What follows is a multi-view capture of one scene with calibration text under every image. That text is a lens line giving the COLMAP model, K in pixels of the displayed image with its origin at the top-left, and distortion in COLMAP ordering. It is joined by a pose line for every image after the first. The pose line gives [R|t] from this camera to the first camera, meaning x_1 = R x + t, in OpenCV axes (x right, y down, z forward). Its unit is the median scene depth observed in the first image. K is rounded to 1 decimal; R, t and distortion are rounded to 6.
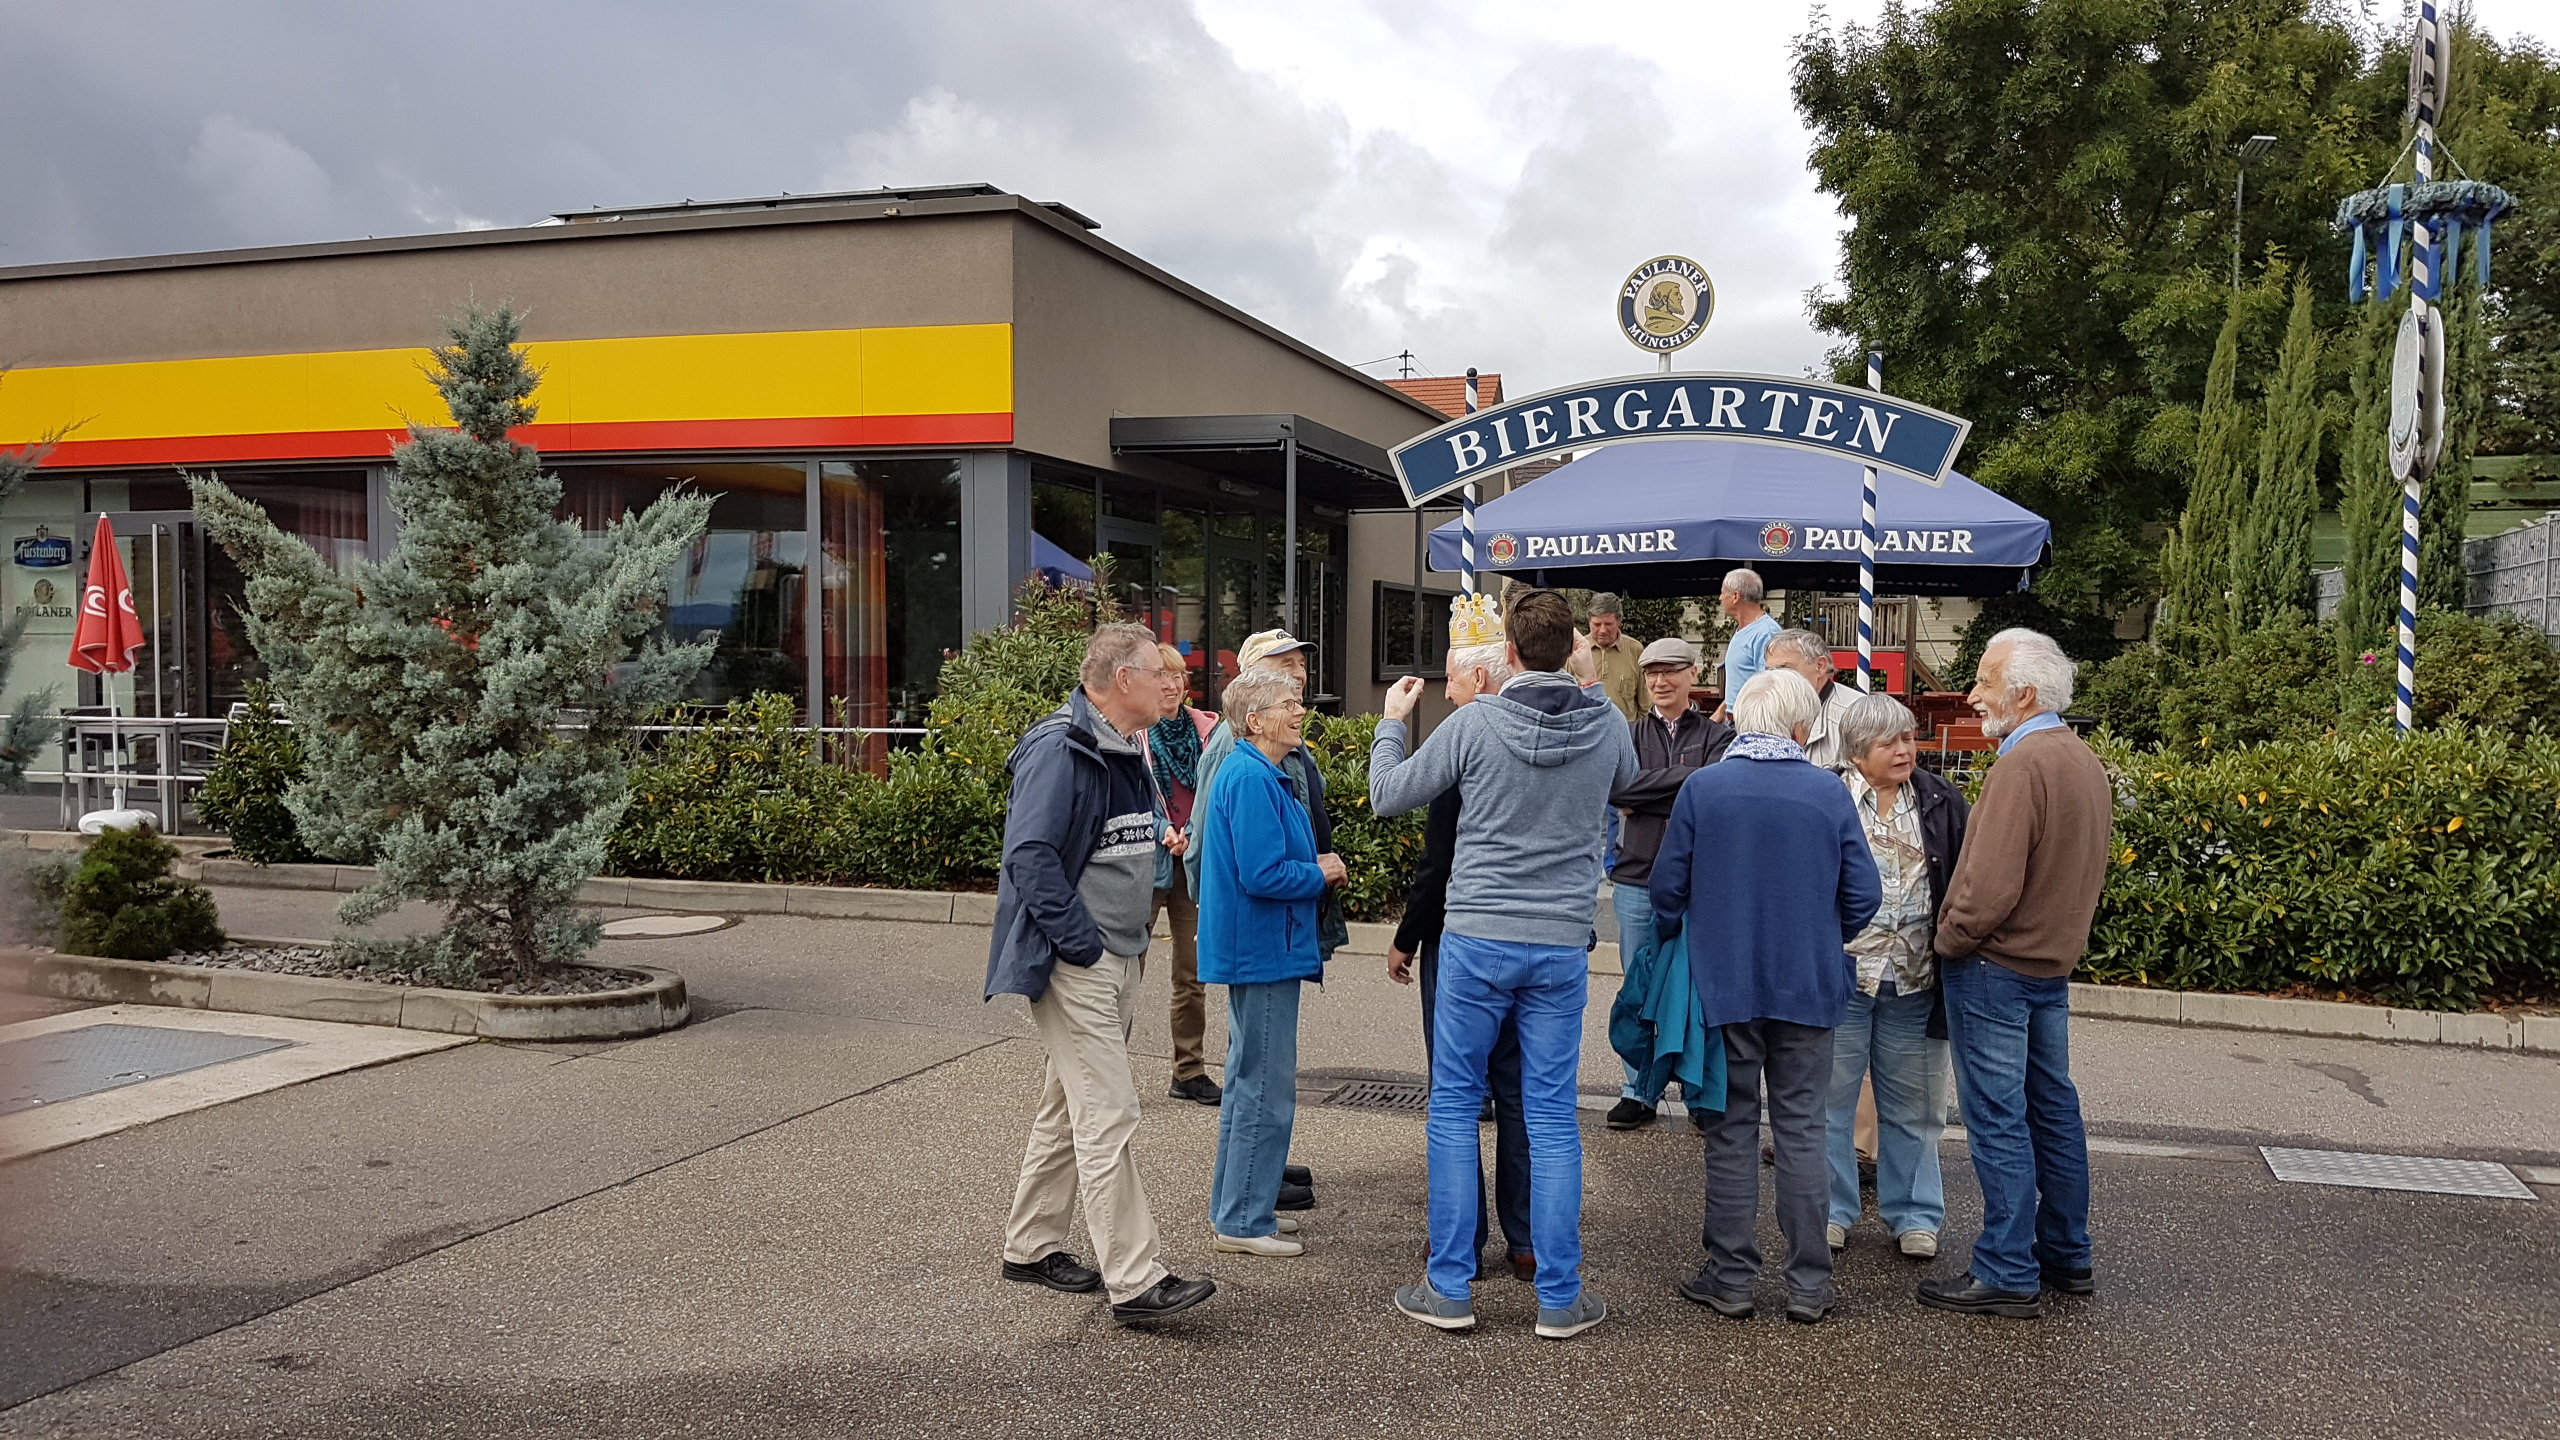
lens RADIAL K [[1933.9, 0, 1270.0], [0, 1933.9, 810.8], [0, 0, 1]] dist [0.159093, -0.240030]
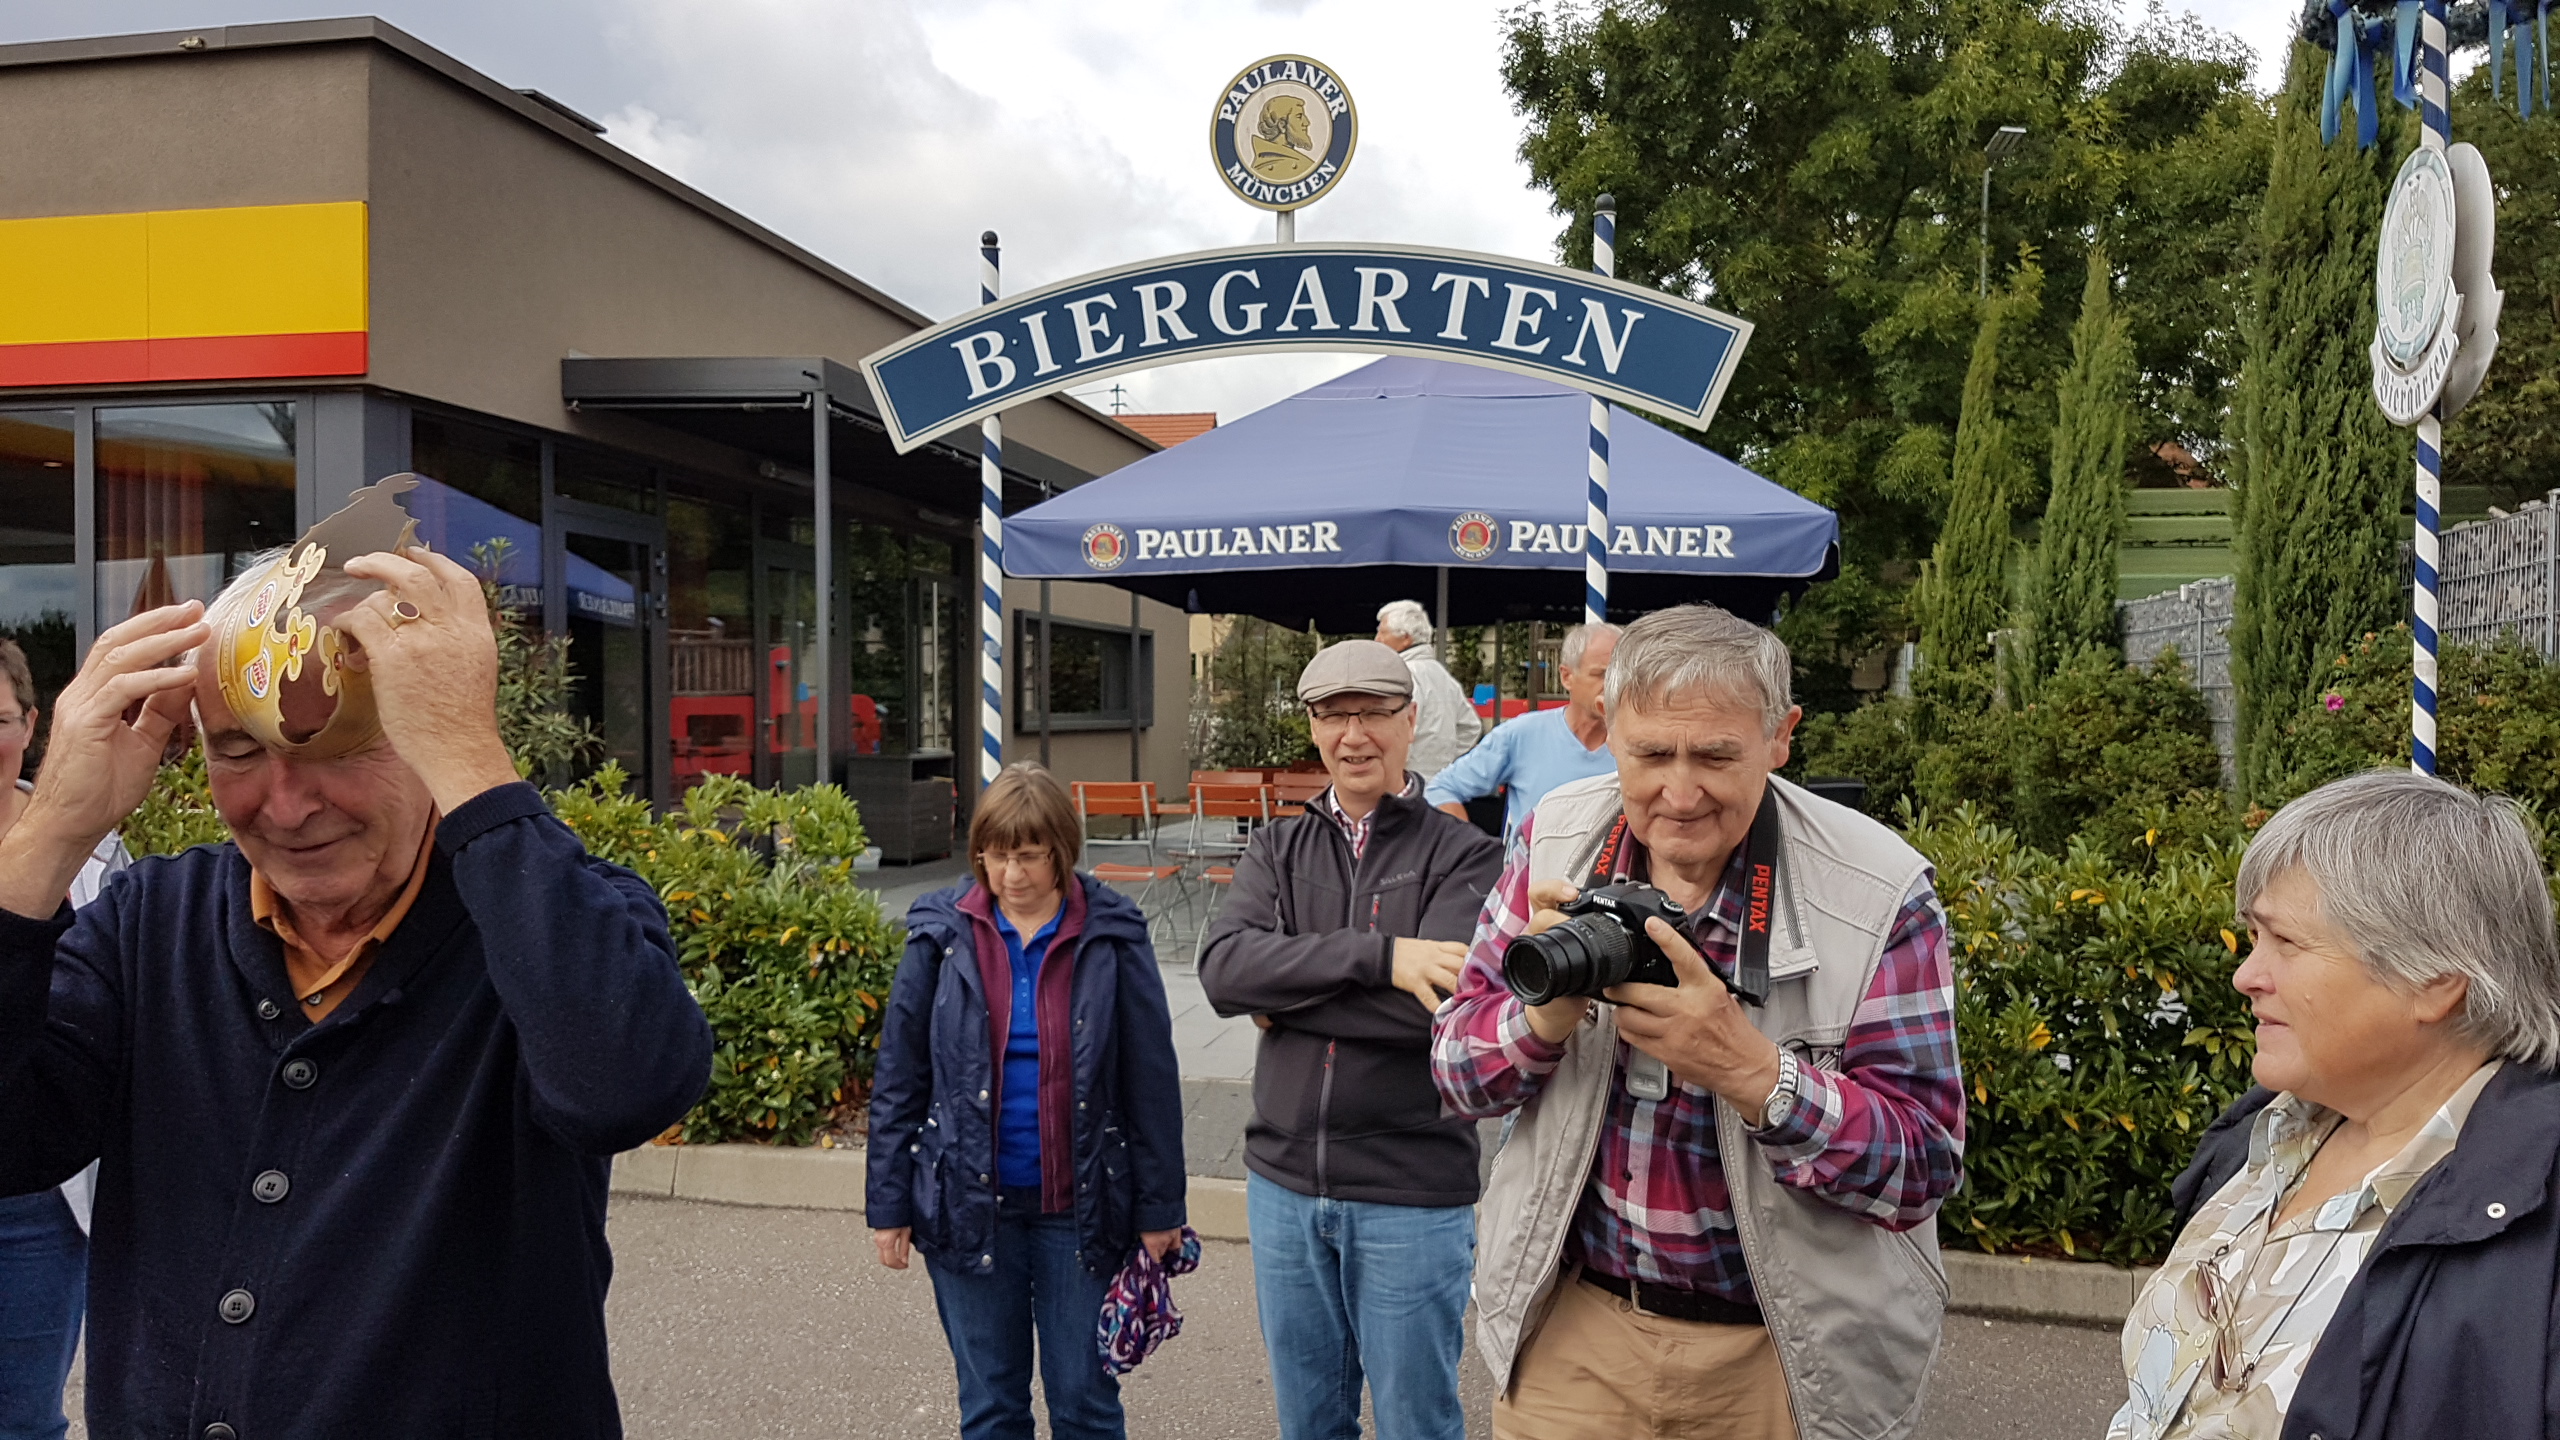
lens RADIAL K [[1960.3, 0, 1255.5], [0, 1960.3, 791.1], [0, 0, 1]] dist [0.176839, -0.313302]
pose [[0.991819, -0.000826, 0.127652, 0.083962], [0.005534, 0.999317, -0.036530, -0.018179], [-0.127535, 0.036938, 0.991146, 0.284579]]
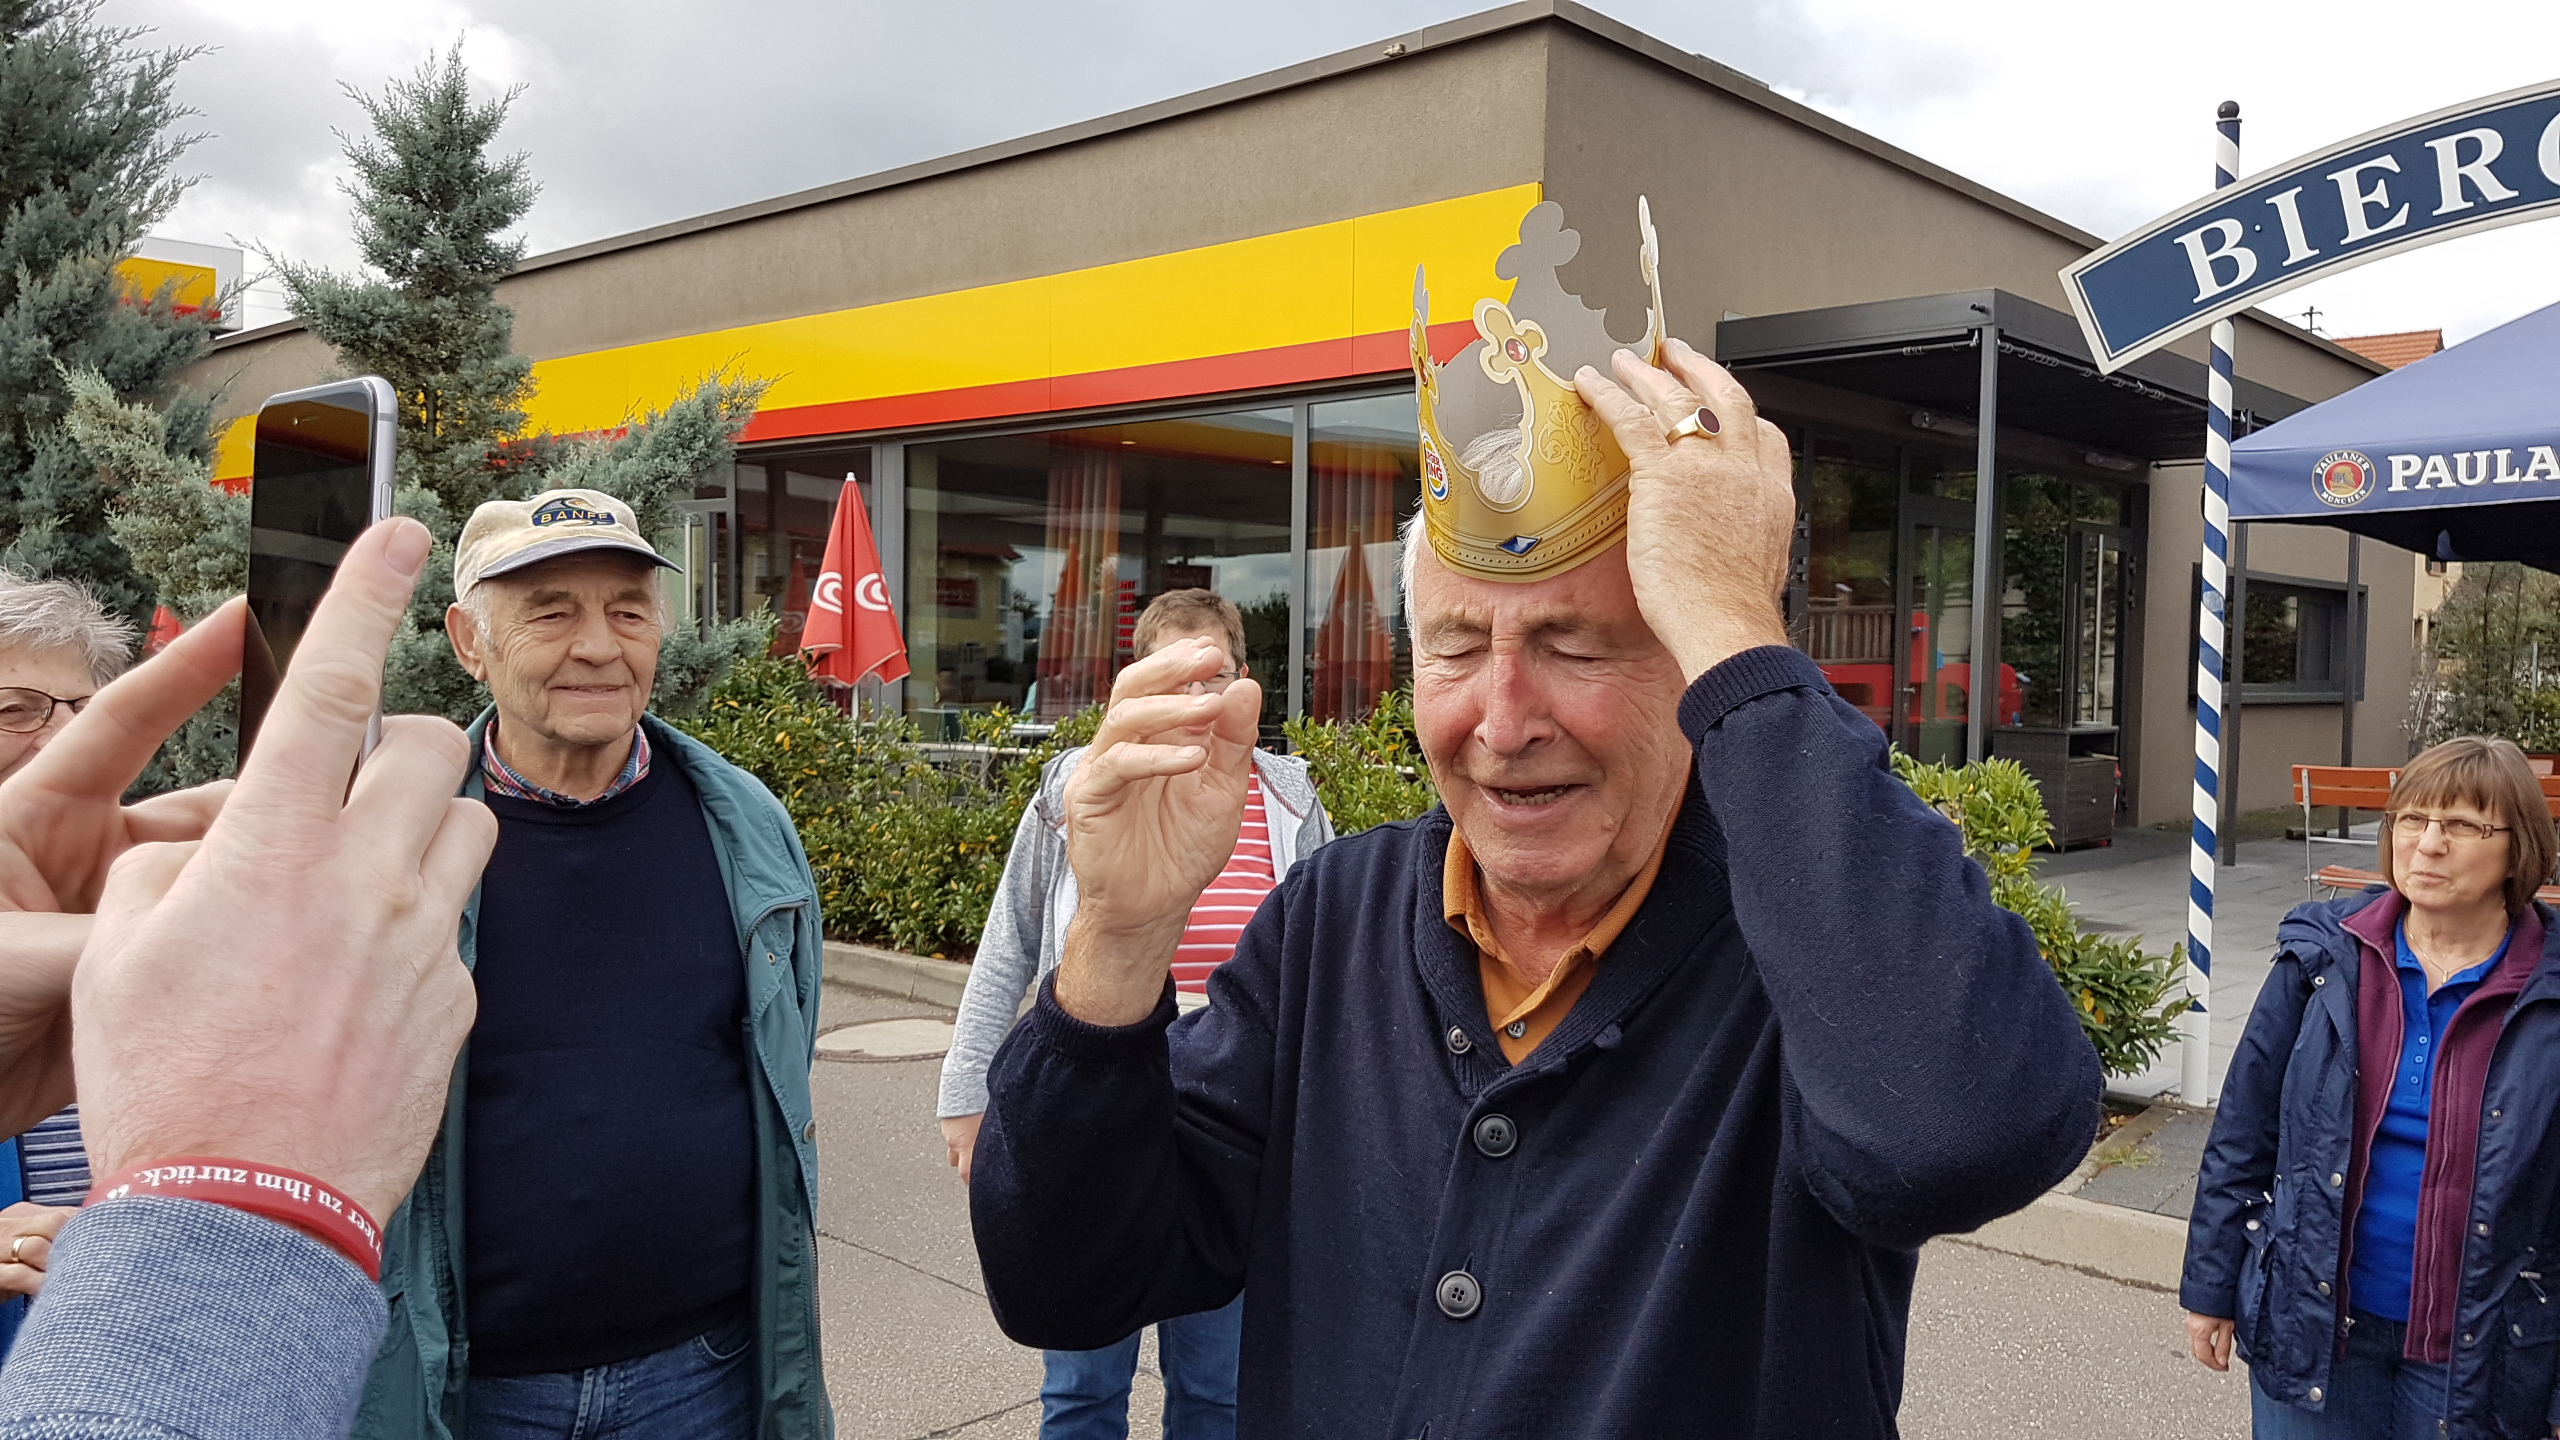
lens RADIAL K [[2017.3, 0, 1280.0], [0, 2017.3, 720.0], [0, 0, 1]] dist [-0.000822, -0.005070]
pose [[0.917971, 0.017225, -0.396274, 0.068724], [-0.039876, 0.998003, -0.048993, -0.019287], [0.394639, 0.060776, 0.916824, 0.325381]]
